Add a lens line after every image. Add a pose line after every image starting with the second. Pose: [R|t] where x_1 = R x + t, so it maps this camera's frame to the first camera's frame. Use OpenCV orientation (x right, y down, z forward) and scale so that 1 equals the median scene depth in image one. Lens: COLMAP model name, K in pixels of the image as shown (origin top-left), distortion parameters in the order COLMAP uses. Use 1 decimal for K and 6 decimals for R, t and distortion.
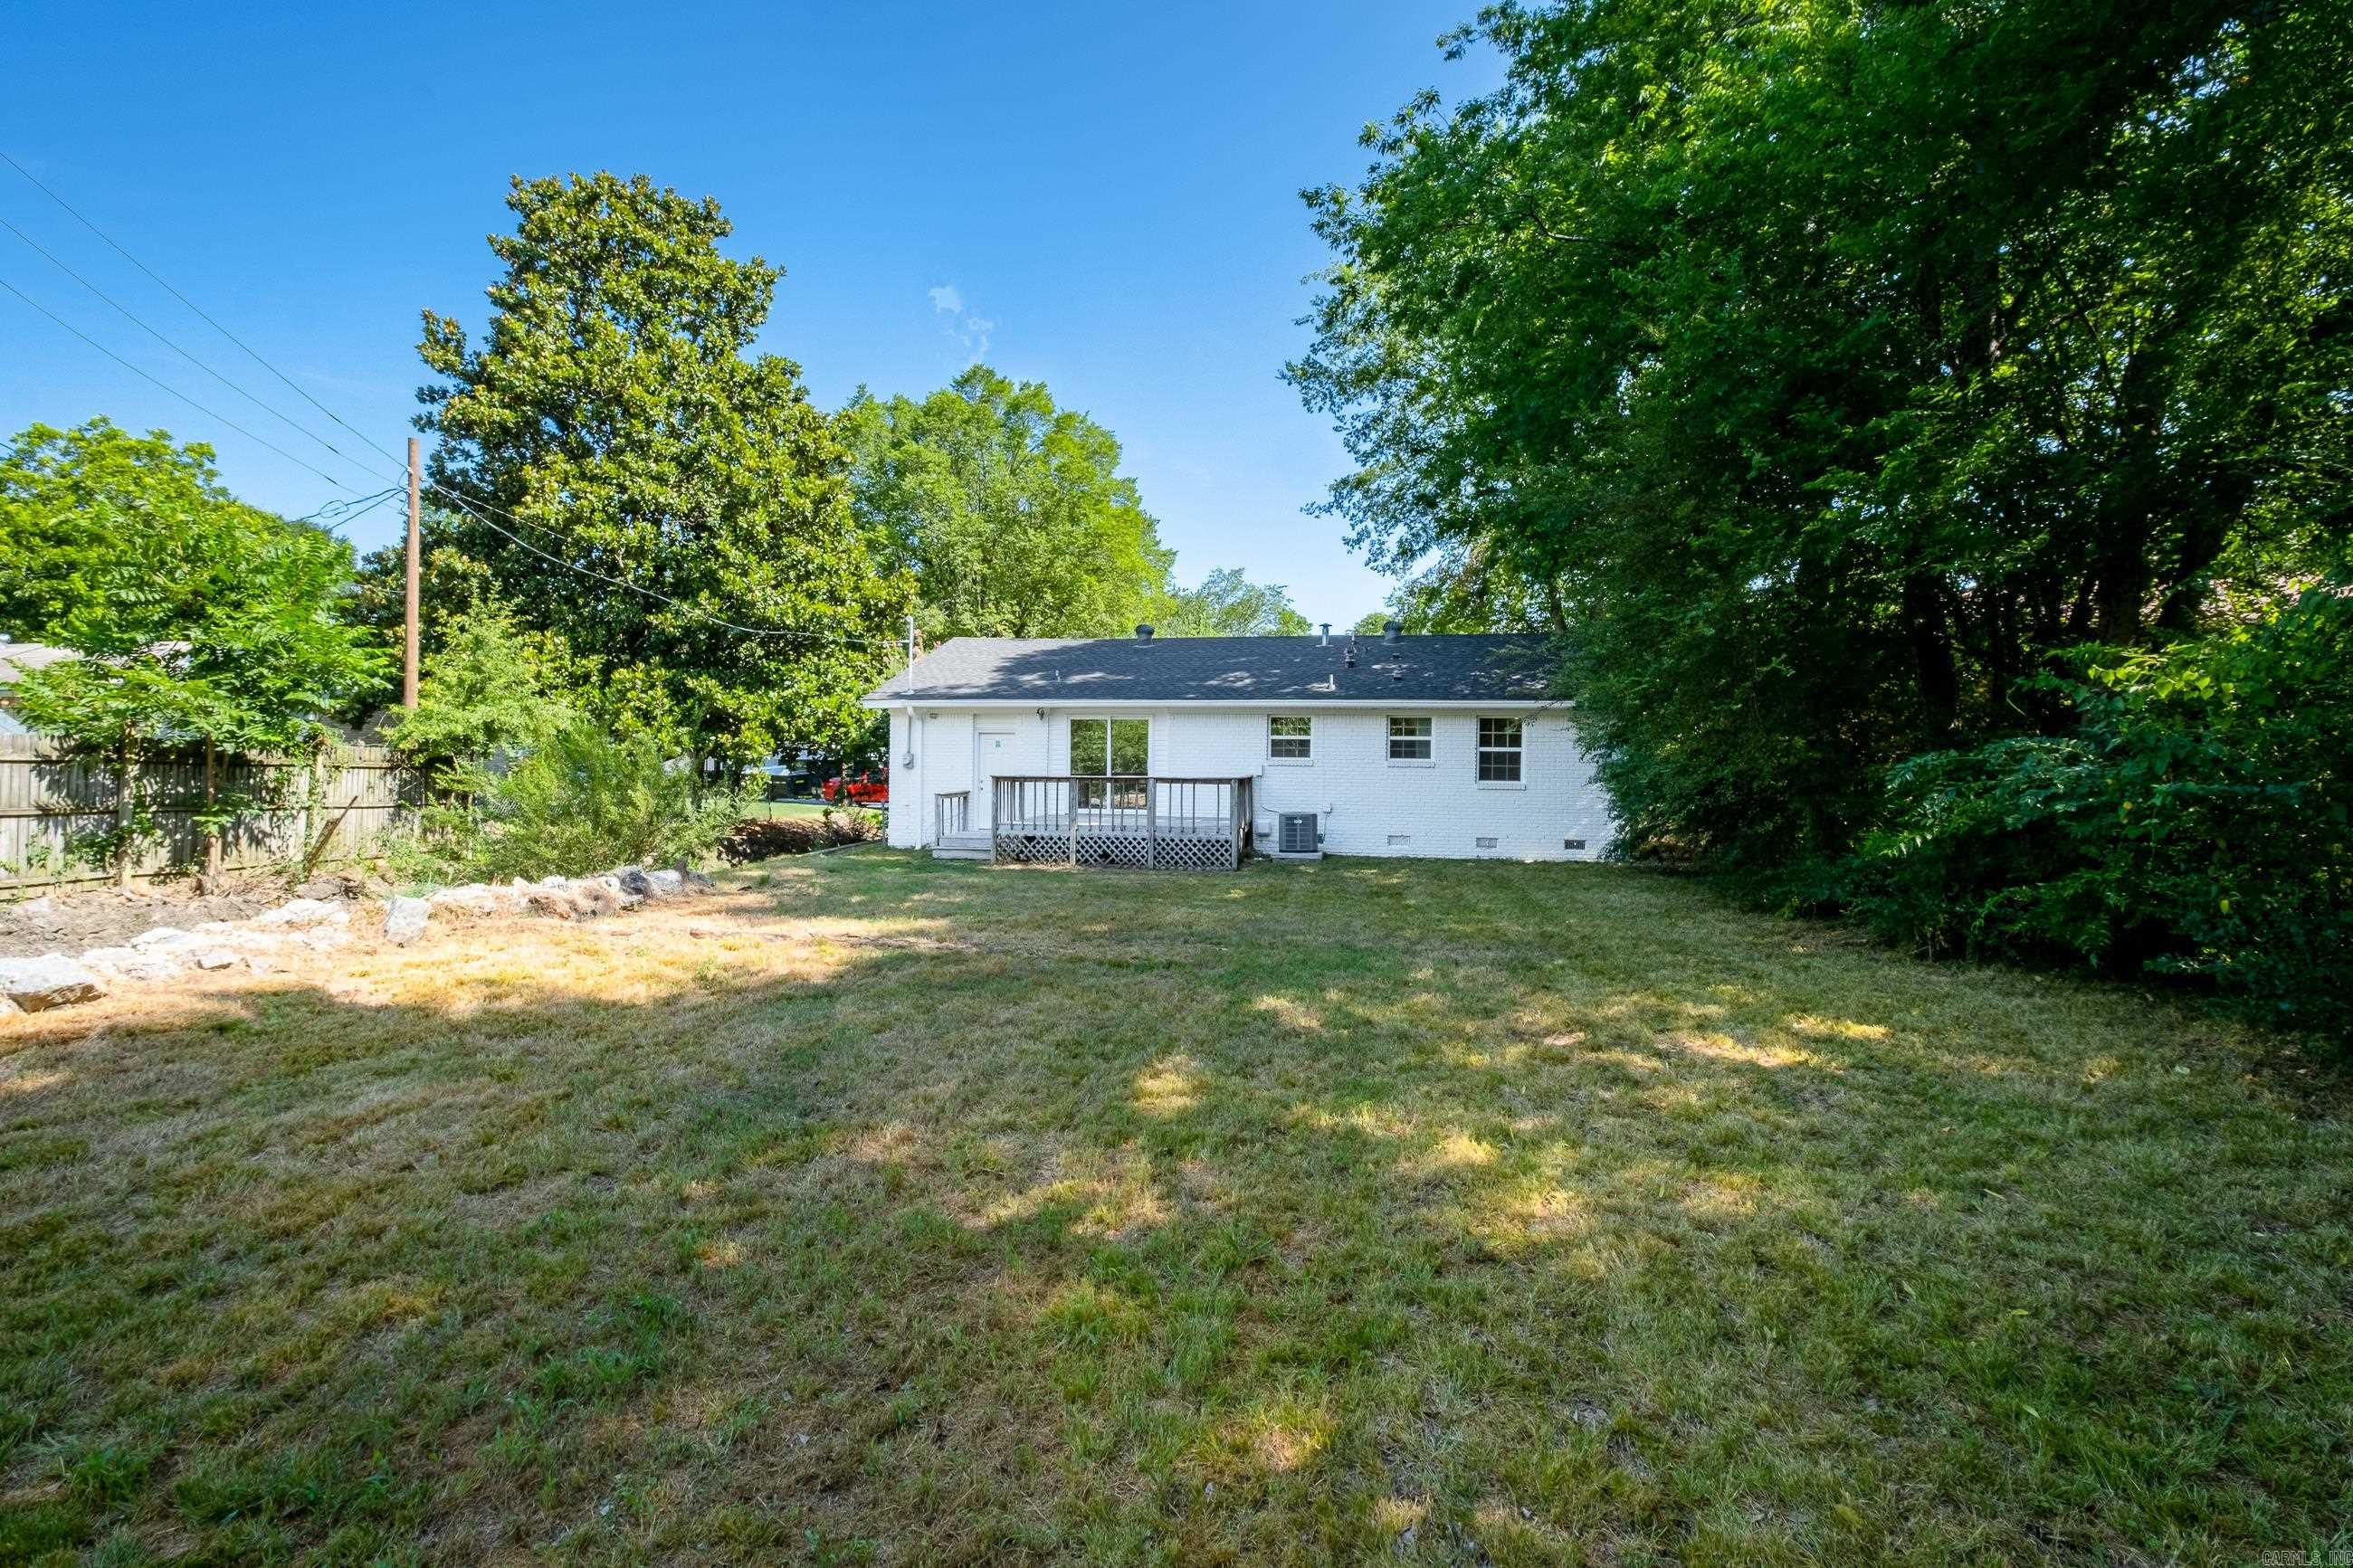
lens RADIAL K [[1023.1, 0, 1168.6], [0, 1023.1, 775.6], [0, 0, 1]] dist [-0.004053, 0.000203]
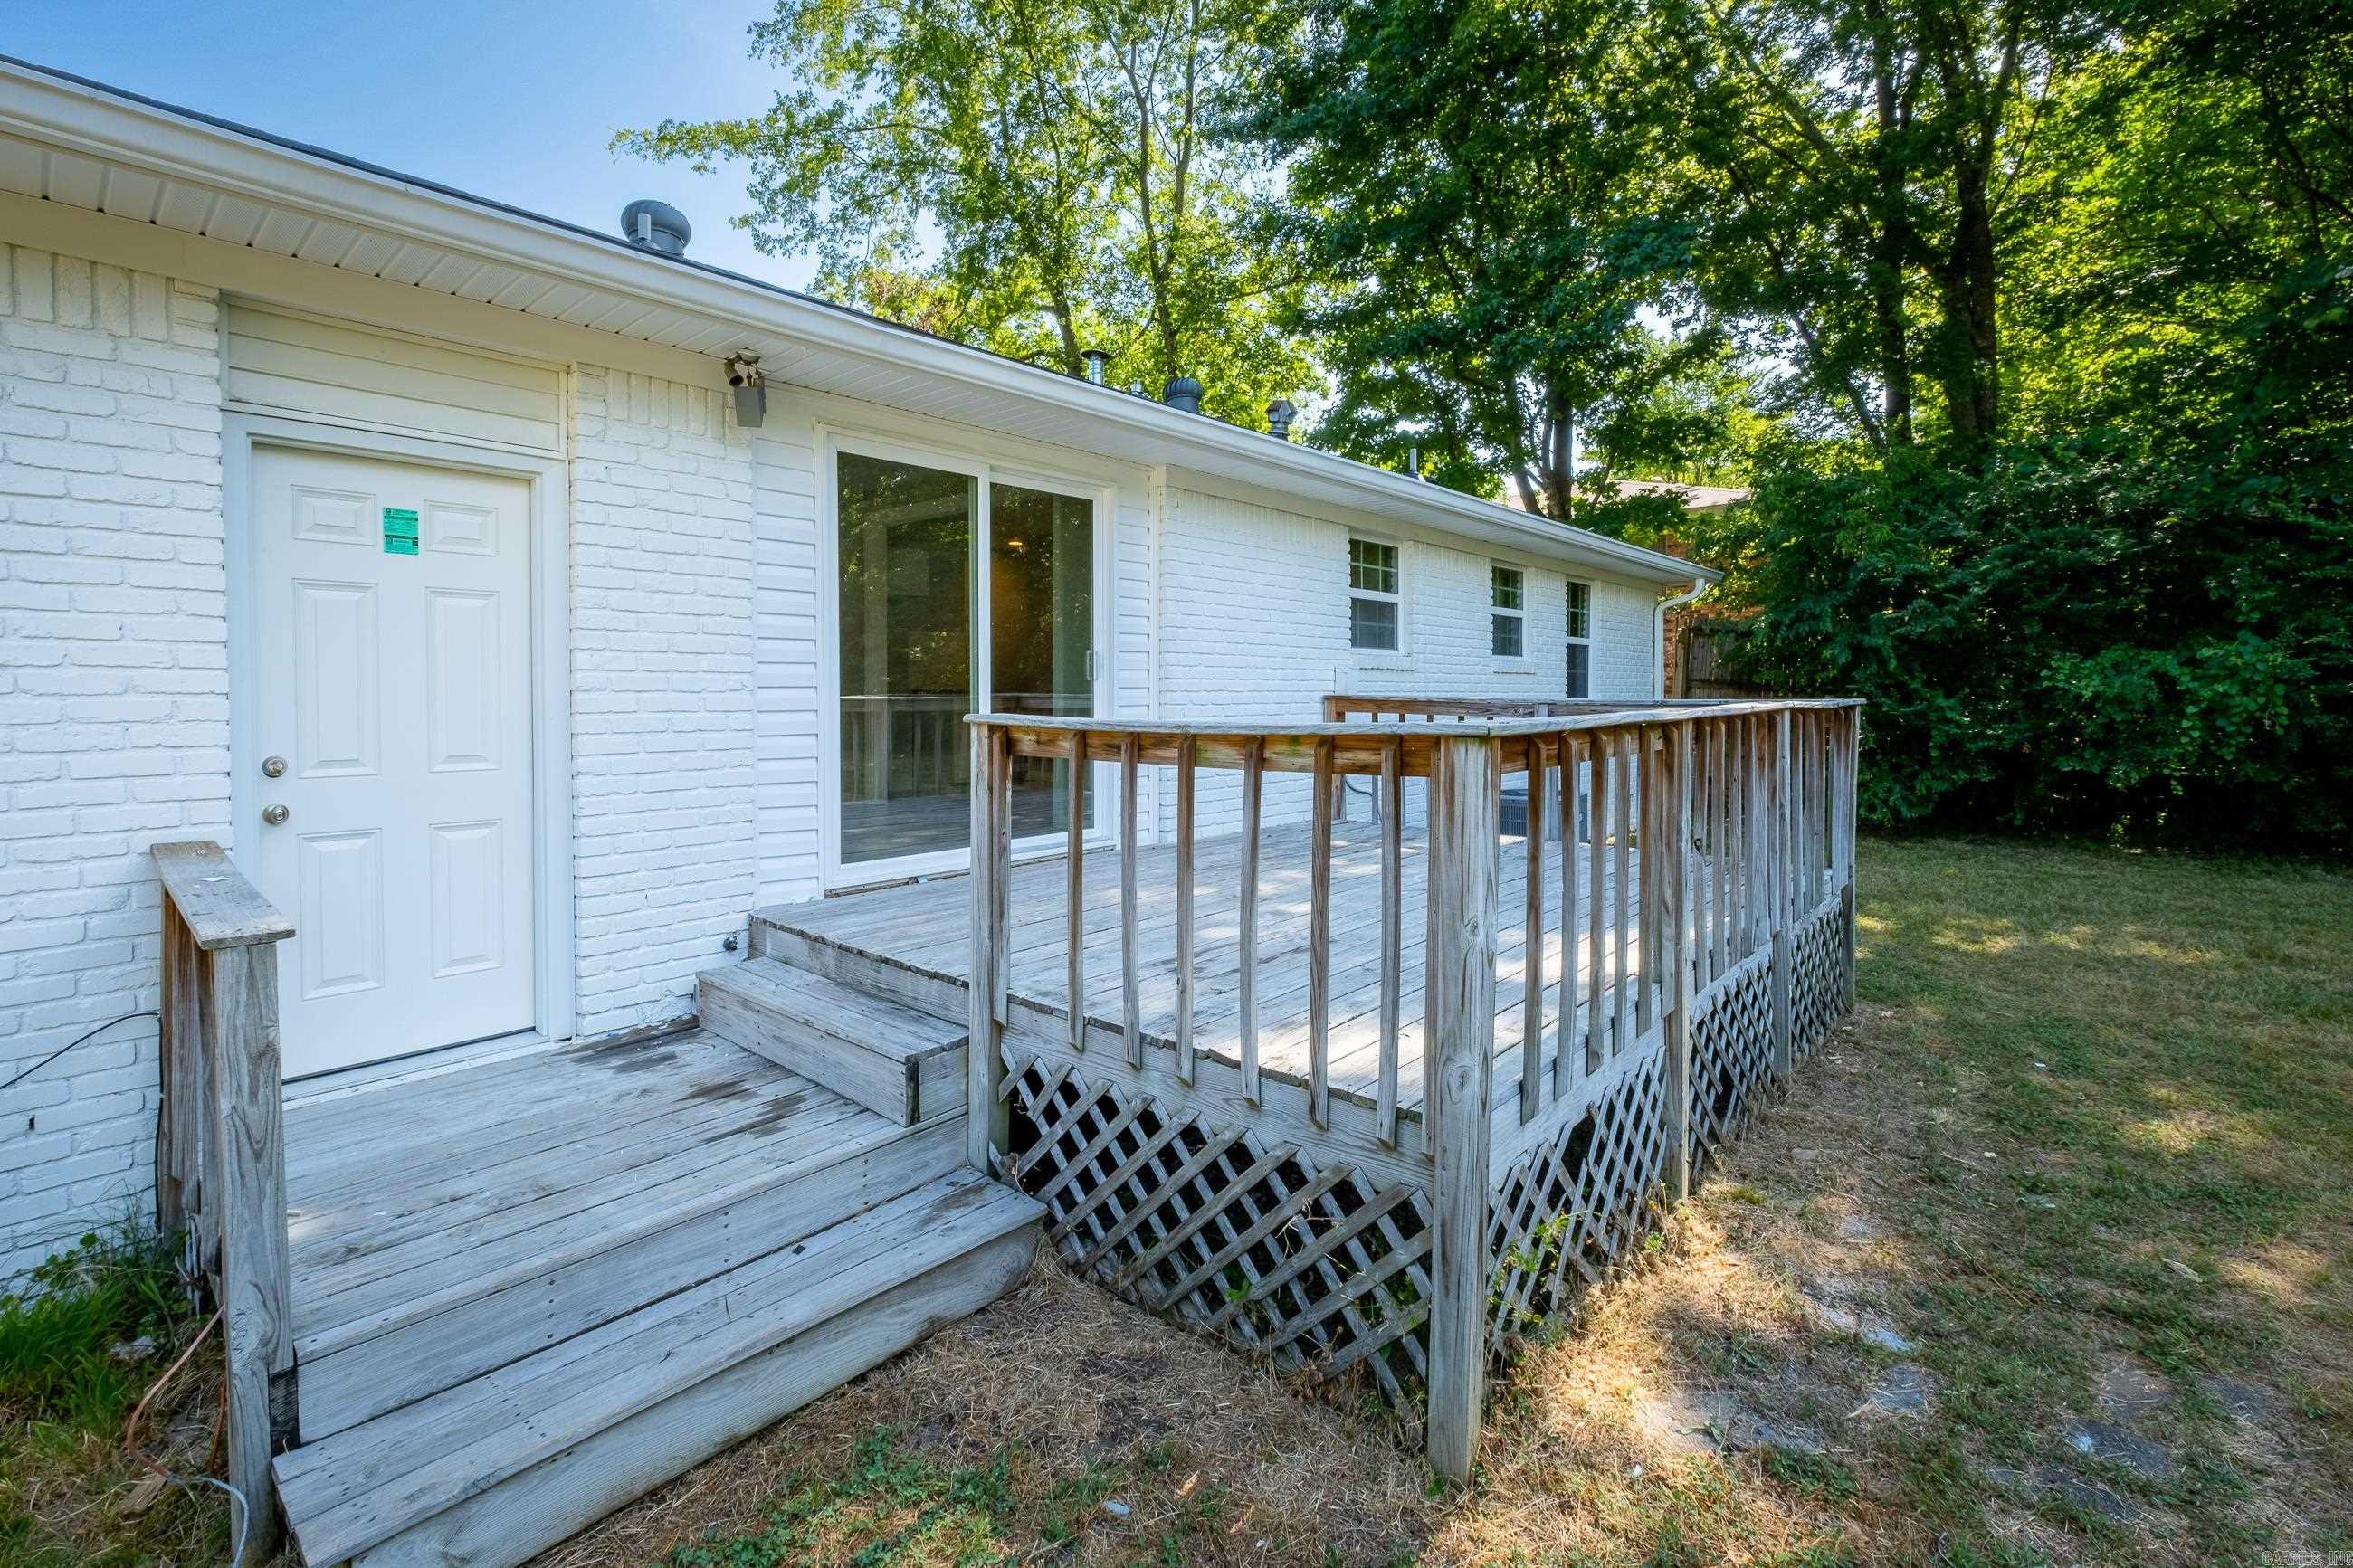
lens RADIAL K [[1058.7, 0, 1179.6], [0, 1058.7, 708.6], [0, 0, 1]] dist [-0.001439, -0.000066]
pose [[0.516729, -0.029938, 0.855625, -0.244995], [0.009677, 0.999529, 0.029130, -0.006087], [-0.856094, -0.006772, 0.516776, 0.800809]]
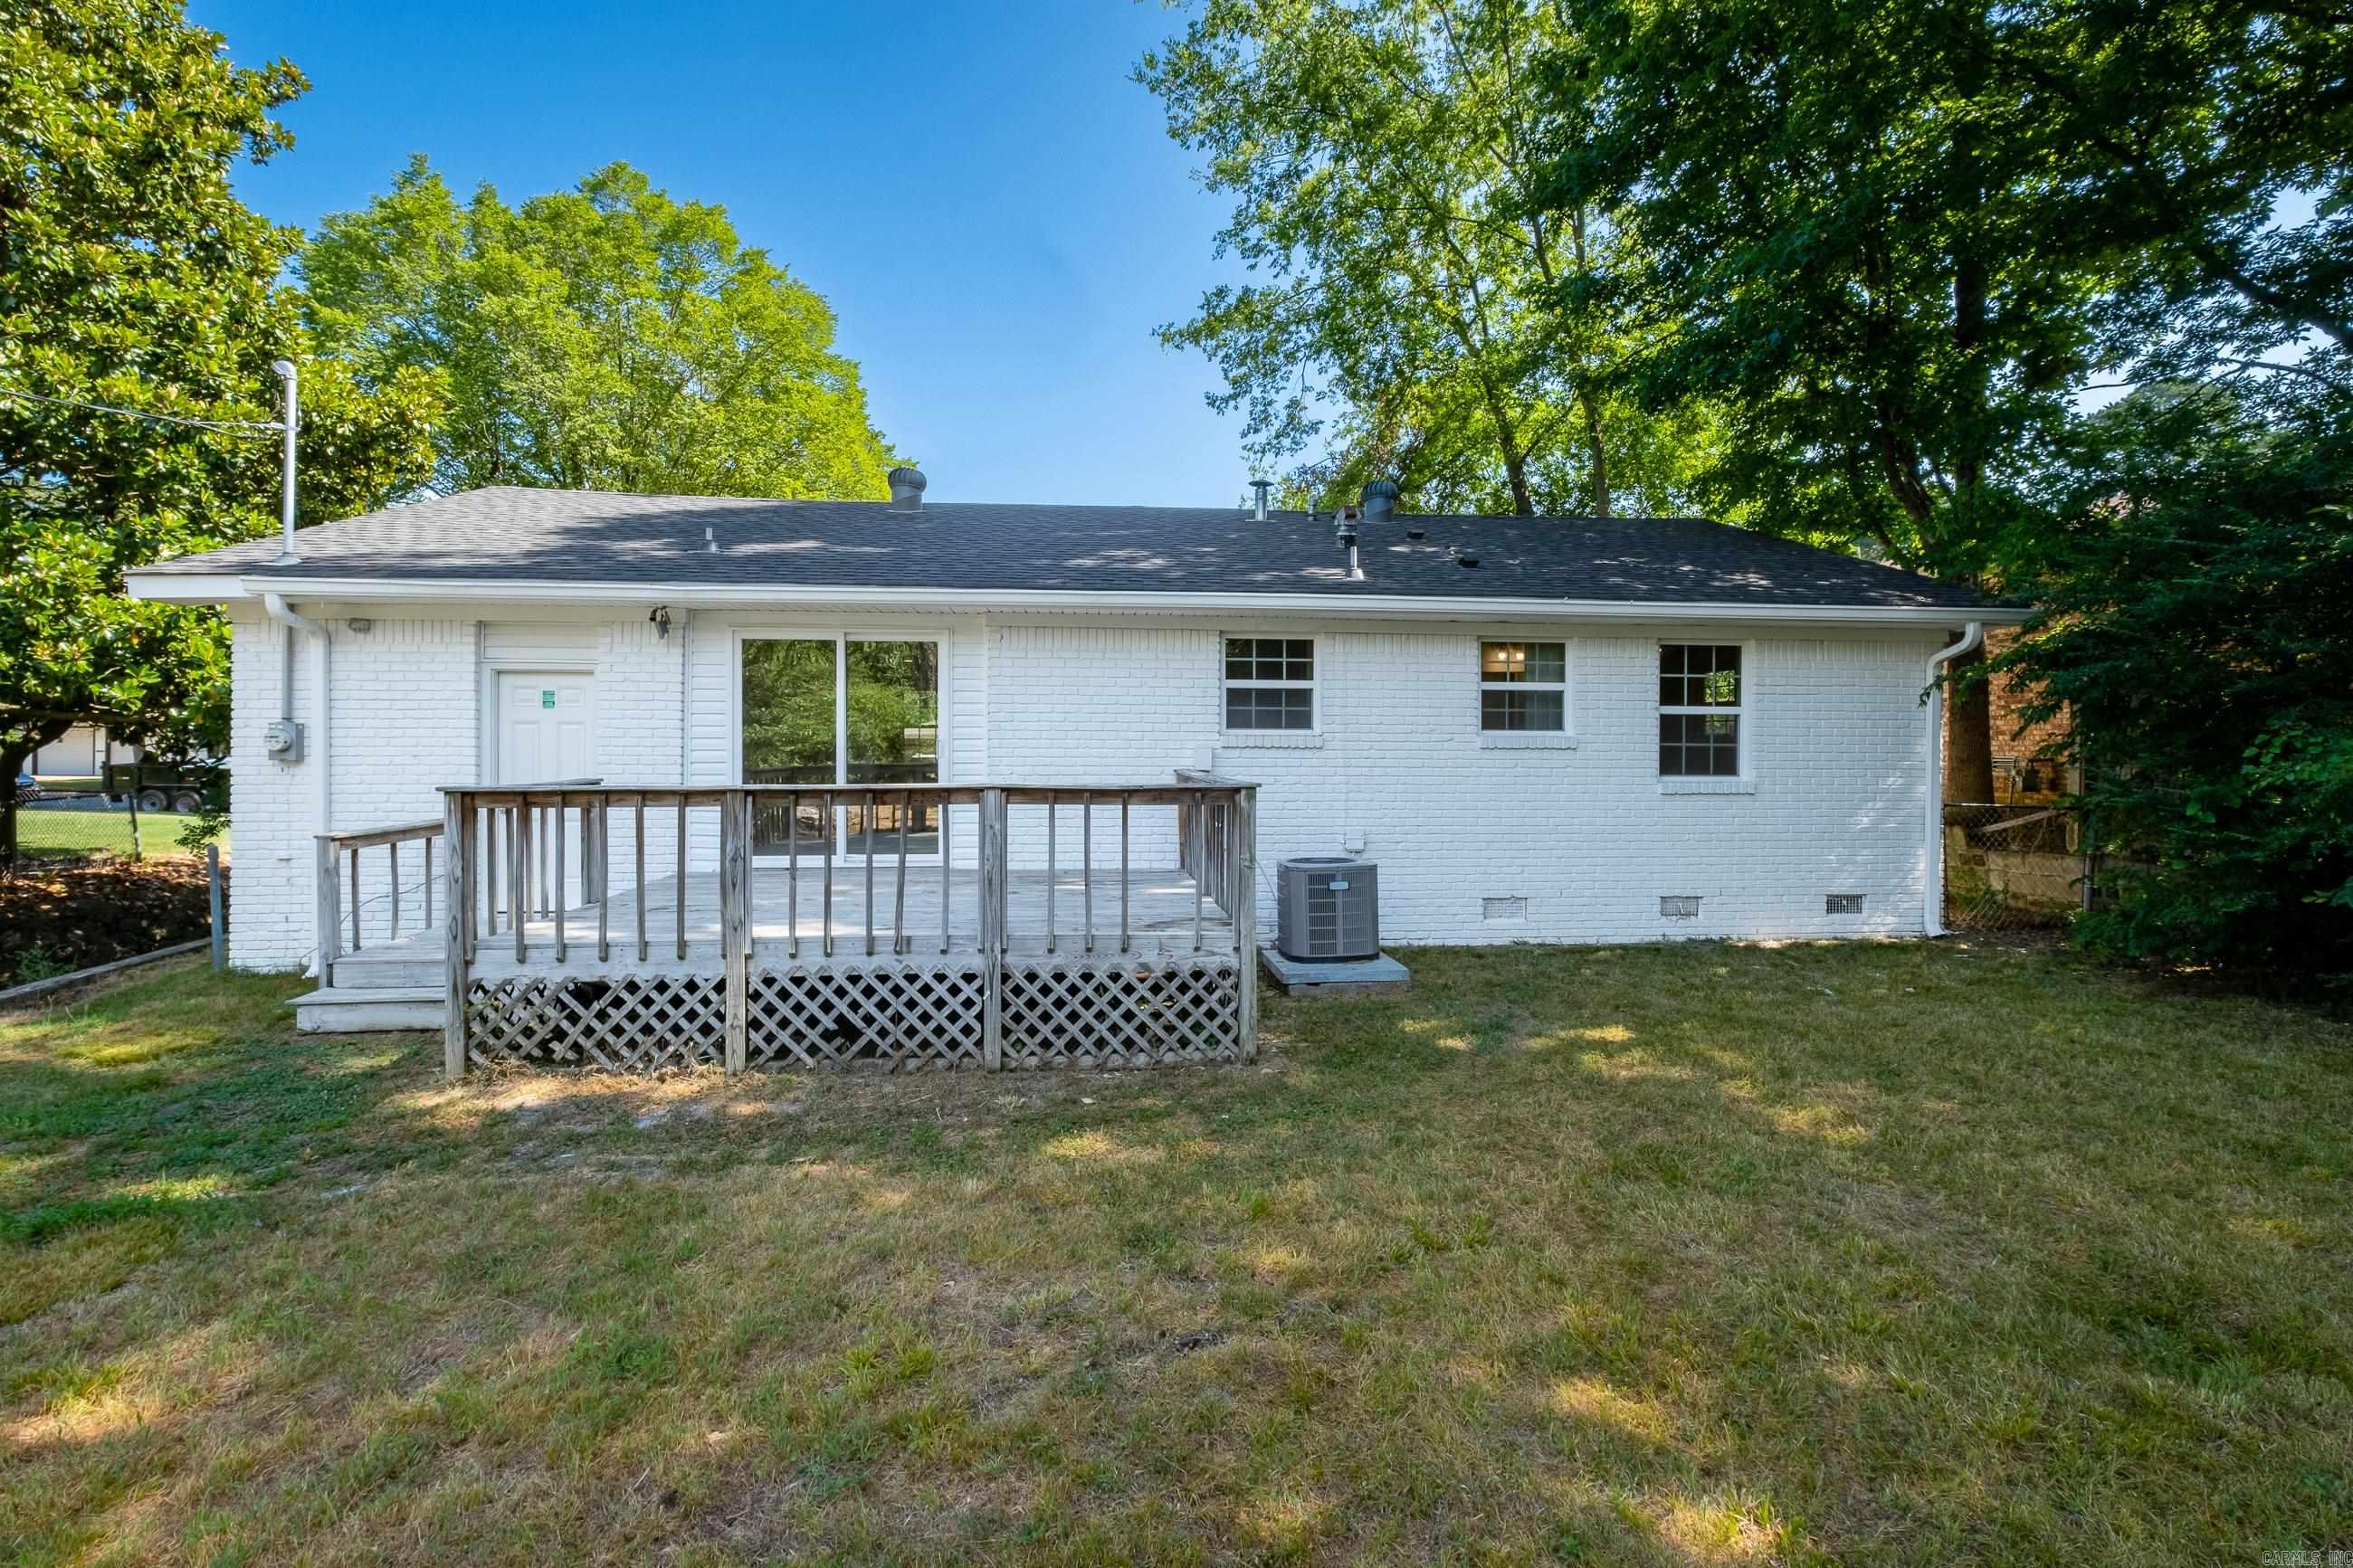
lens RADIAL K [[1034.3, 0, 1171.2], [0, 1034.3, 757.0], [0, 0, 1]] dist [-0.005229, 0.000382]
pose [[0.963449, -0.009930, 0.267708, -0.040253], [0.010179, 0.999948, 0.000457, -0.005639], [-0.267699, 0.002284, 0.963500, 0.540565]]
